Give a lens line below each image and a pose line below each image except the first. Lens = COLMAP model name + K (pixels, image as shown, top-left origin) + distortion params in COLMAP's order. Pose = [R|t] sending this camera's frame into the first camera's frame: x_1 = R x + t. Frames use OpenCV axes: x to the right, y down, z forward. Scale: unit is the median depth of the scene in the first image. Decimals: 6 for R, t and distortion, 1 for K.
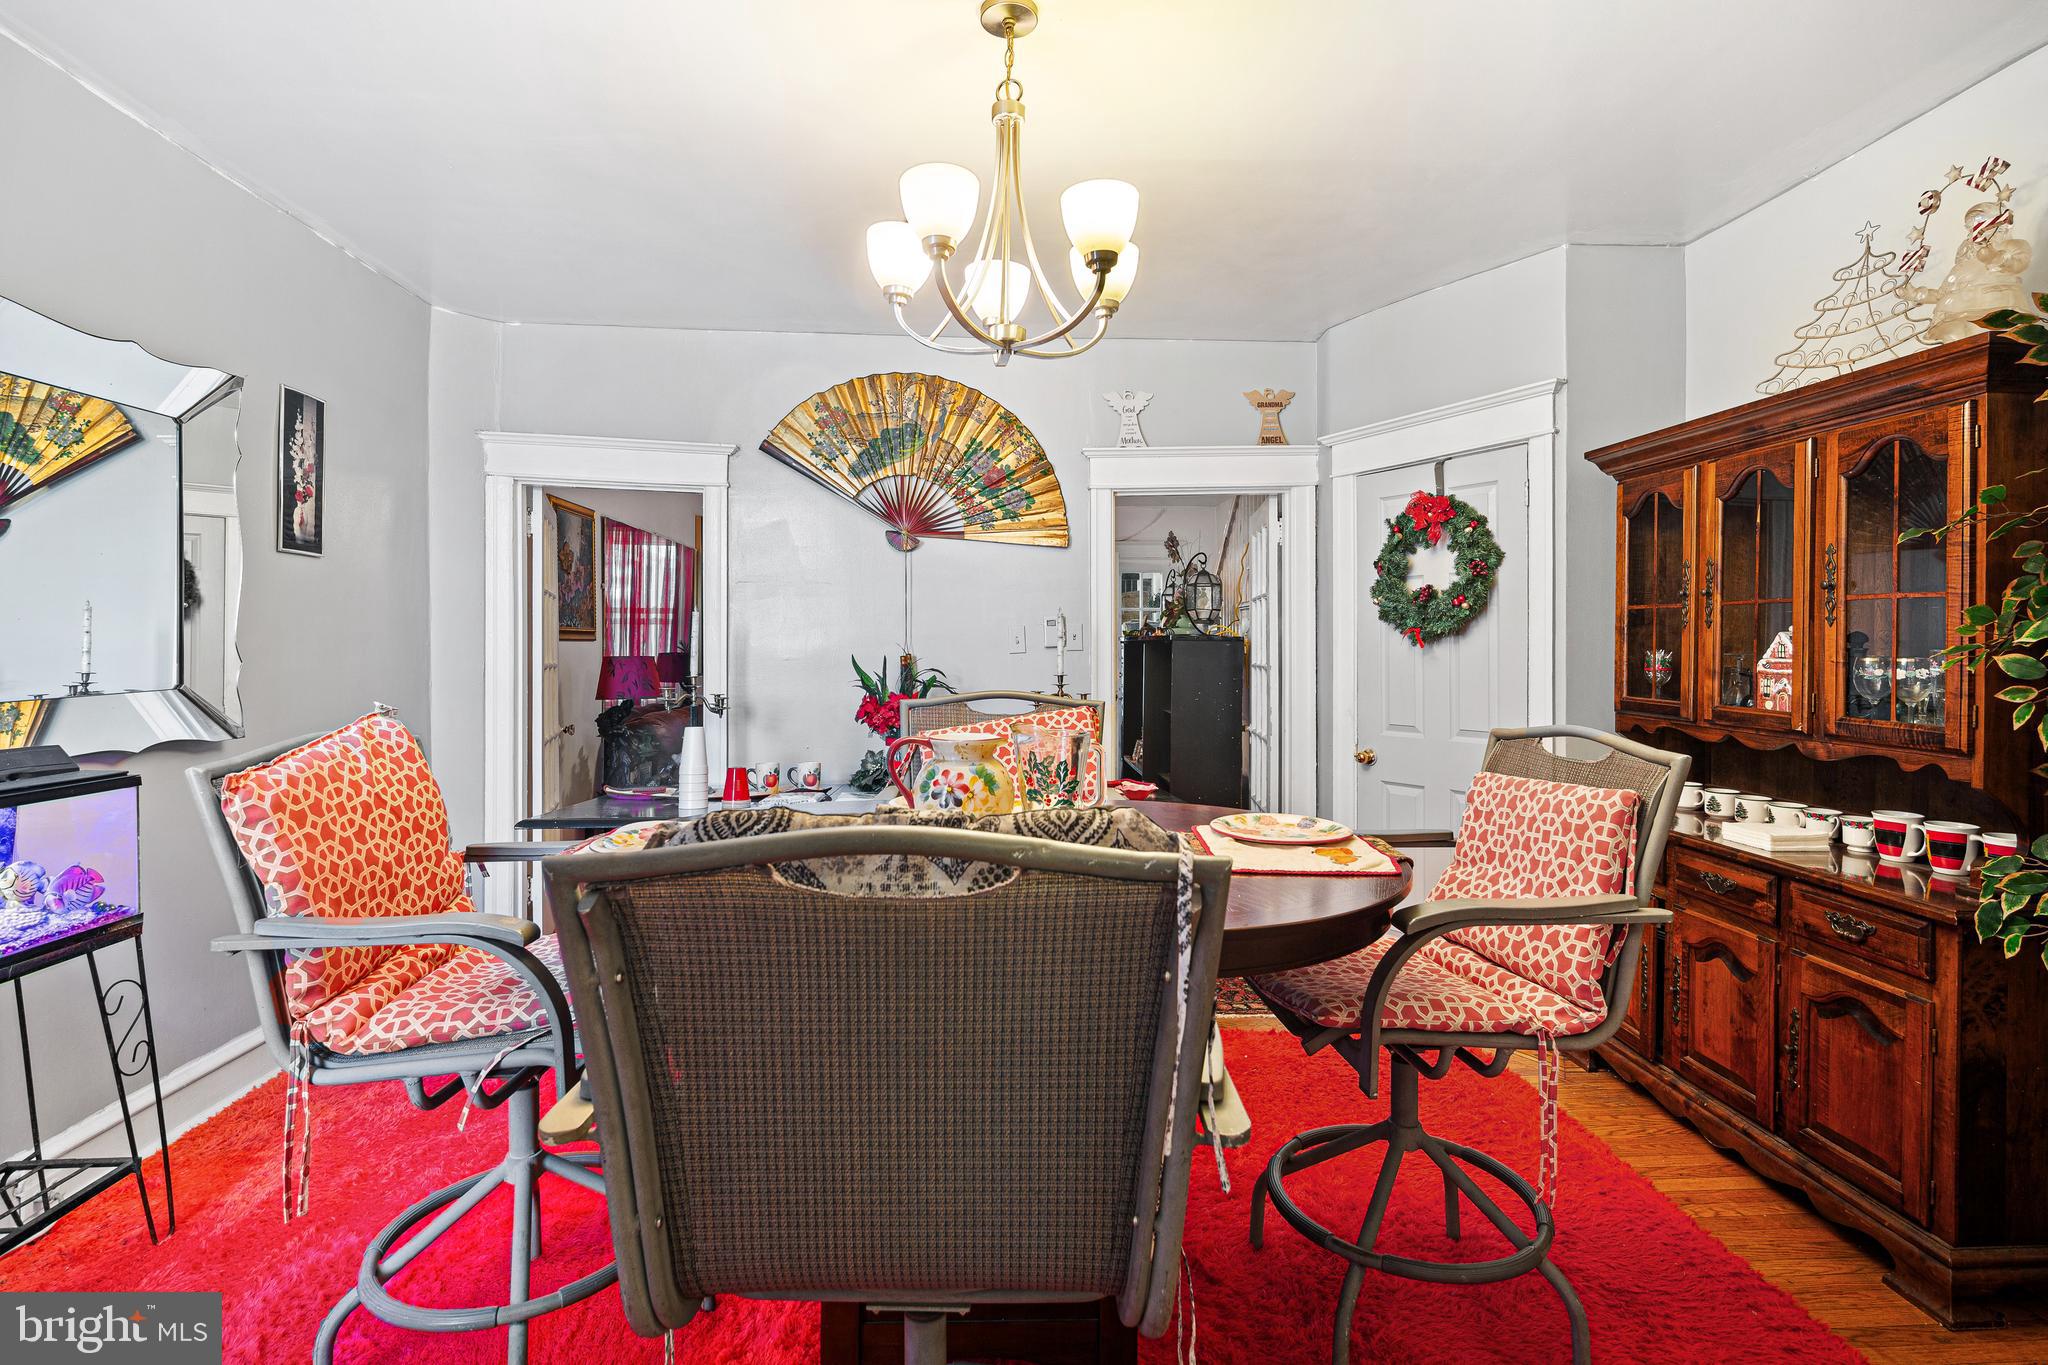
lens RADIAL K [[985.7, 0, 1024.9], [0, 985.7, 661.6], [0, 0, 1]] dist [-0.001688, -0.000283]
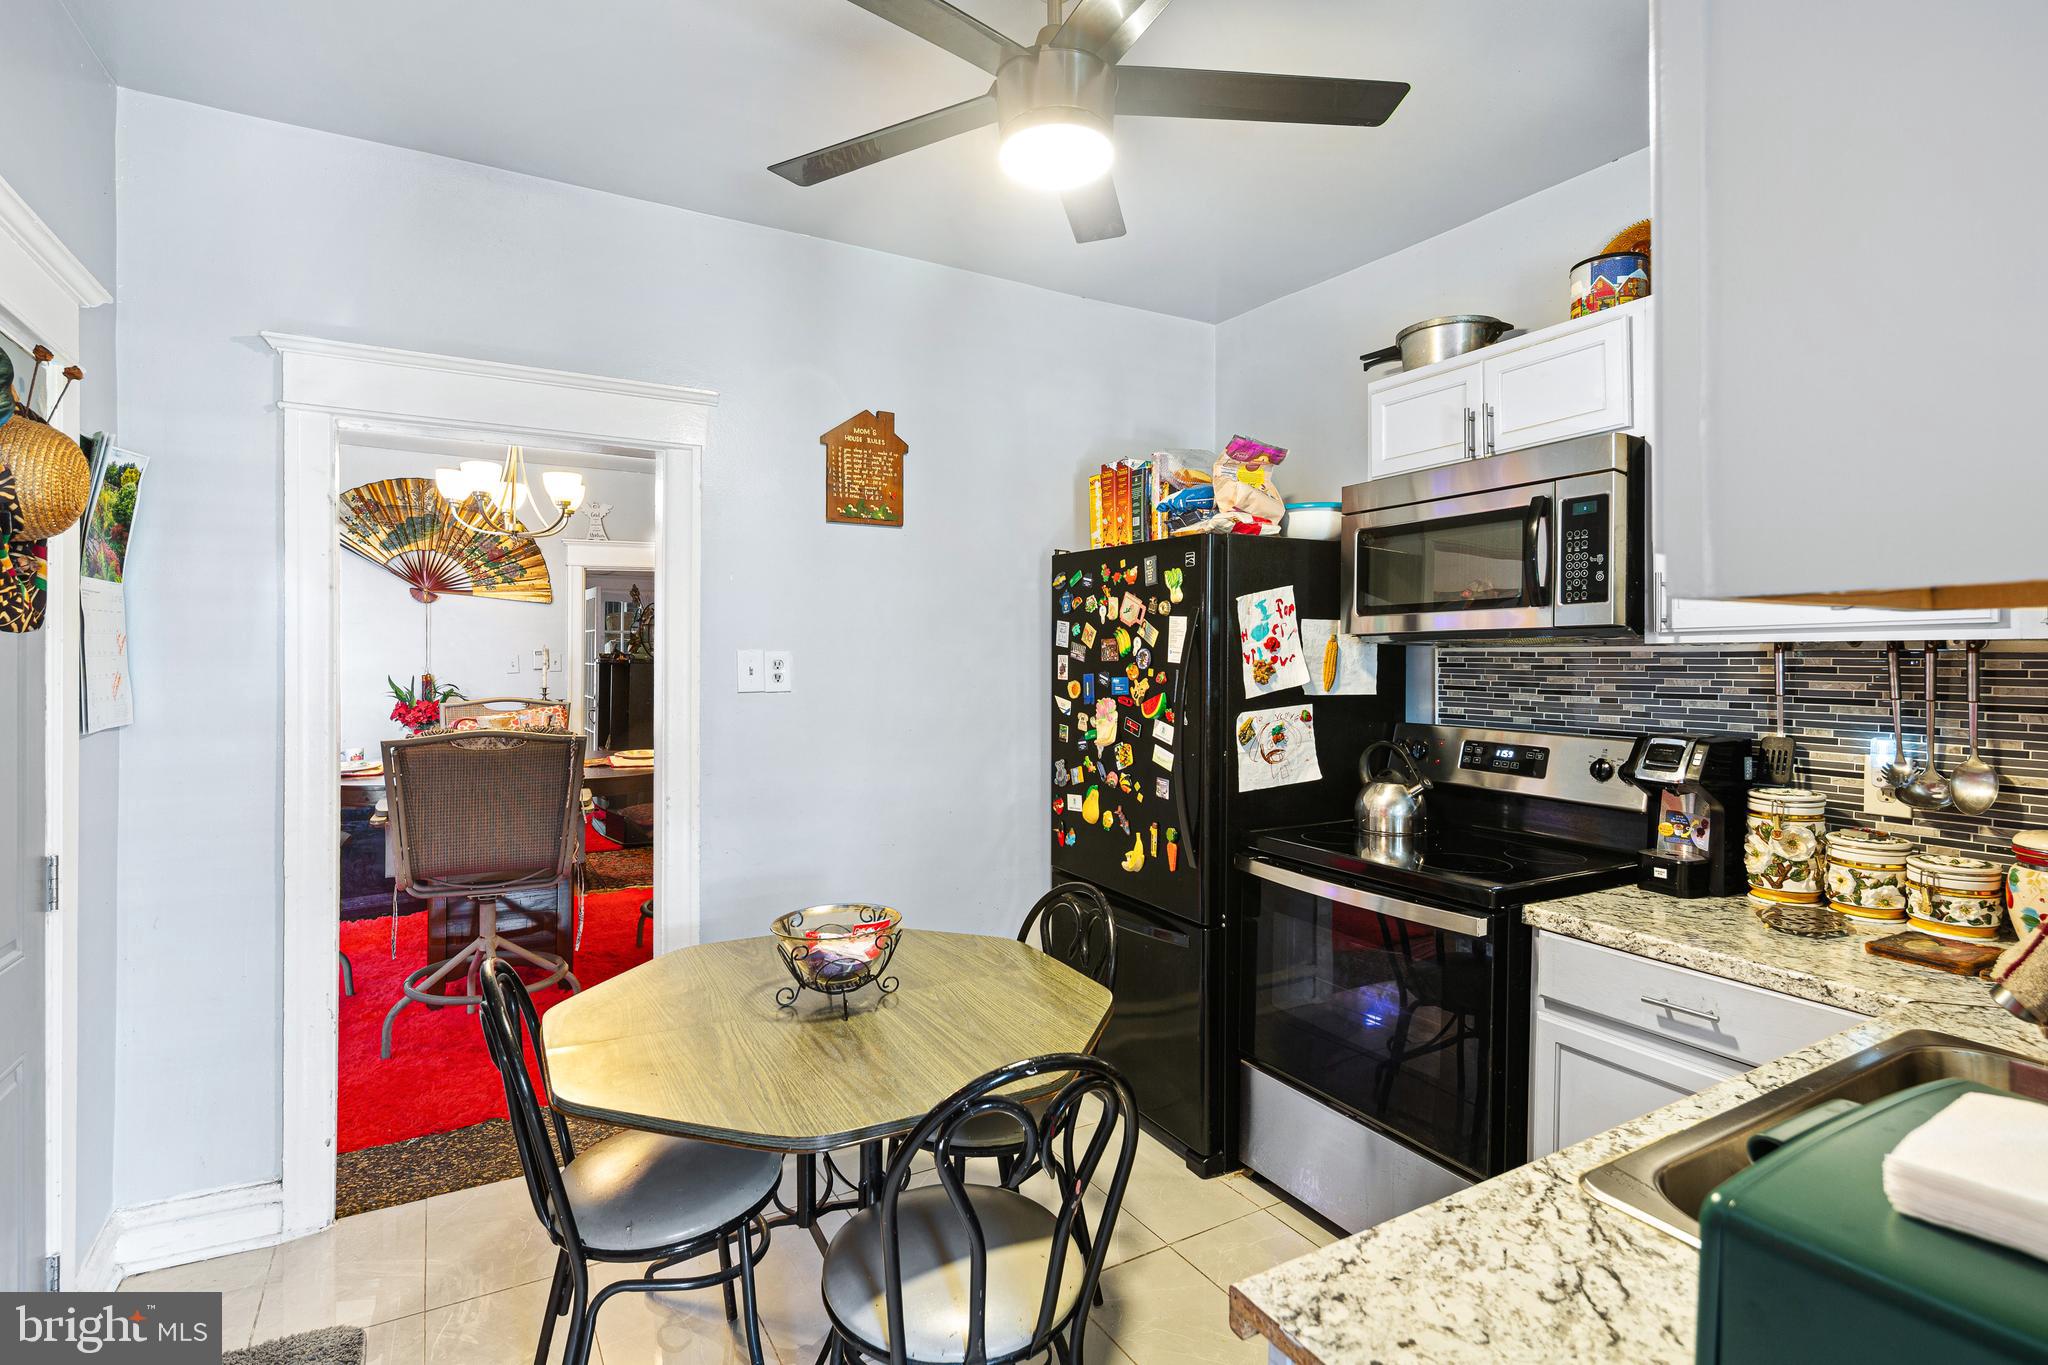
lens RADIAL K [[985.7, 0, 1030.8], [0, 985.7, 661.4], [0, 0, 1]] dist [-0.001688, -0.000283]
pose [[0.883032, 0.004938, 0.469288, -0.015303], [-0.000375, 0.999952, -0.009815, -0.012096], [-0.469313, 0.008491, 0.882991, -0.690176]]
